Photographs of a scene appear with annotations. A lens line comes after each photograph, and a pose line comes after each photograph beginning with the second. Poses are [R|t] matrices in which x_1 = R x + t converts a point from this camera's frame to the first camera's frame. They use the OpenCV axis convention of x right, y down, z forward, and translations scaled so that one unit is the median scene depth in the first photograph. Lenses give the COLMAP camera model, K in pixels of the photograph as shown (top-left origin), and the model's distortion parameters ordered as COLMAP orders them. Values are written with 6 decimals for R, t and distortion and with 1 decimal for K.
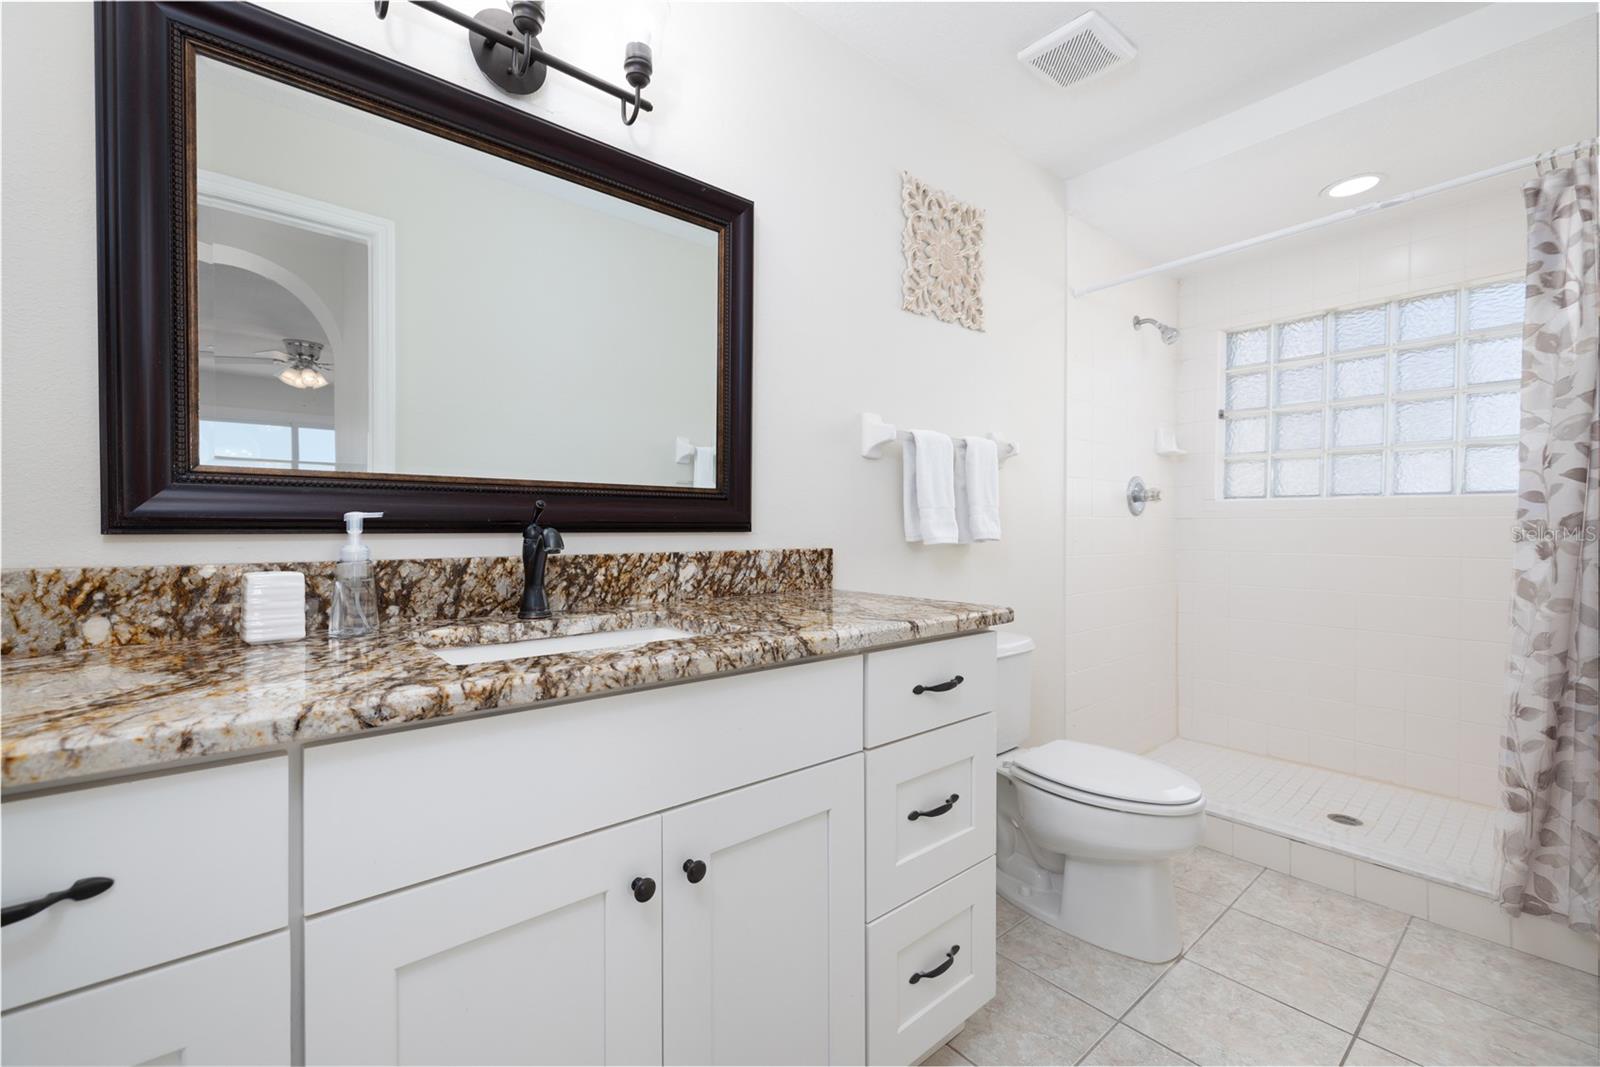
lens RADIAL K [[710.9, 0, 791.0], [0, 710.9, 531.0], [0, 0, 1]] dist [-0.004768, -0.000094]
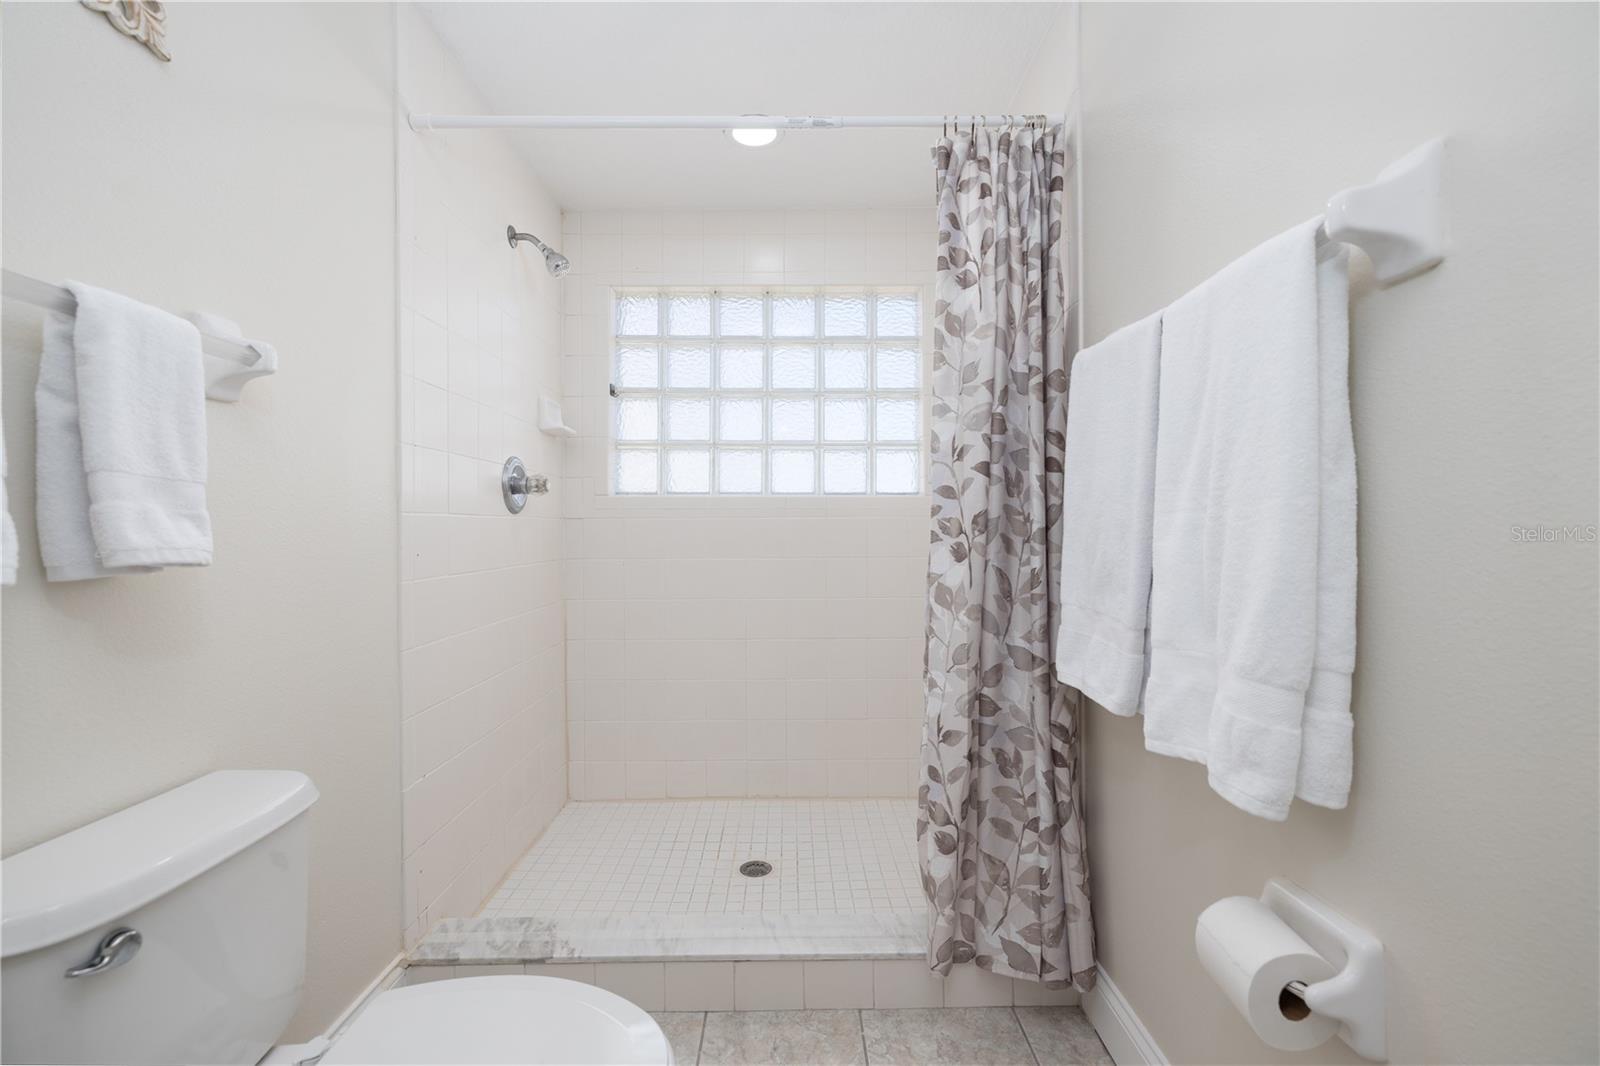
lens RADIAL K [[710.9, 0, 791.0], [0, 710.9, 530.5], [0, 0, 1]] dist [-0.004768, -0.000094]
pose [[0.669400, -0.009066, 0.742847, 0.244175], [0.012751, 0.999918, 0.000713, -0.003031], [-0.742792, 0.008994, 0.669461, 0.542228]]
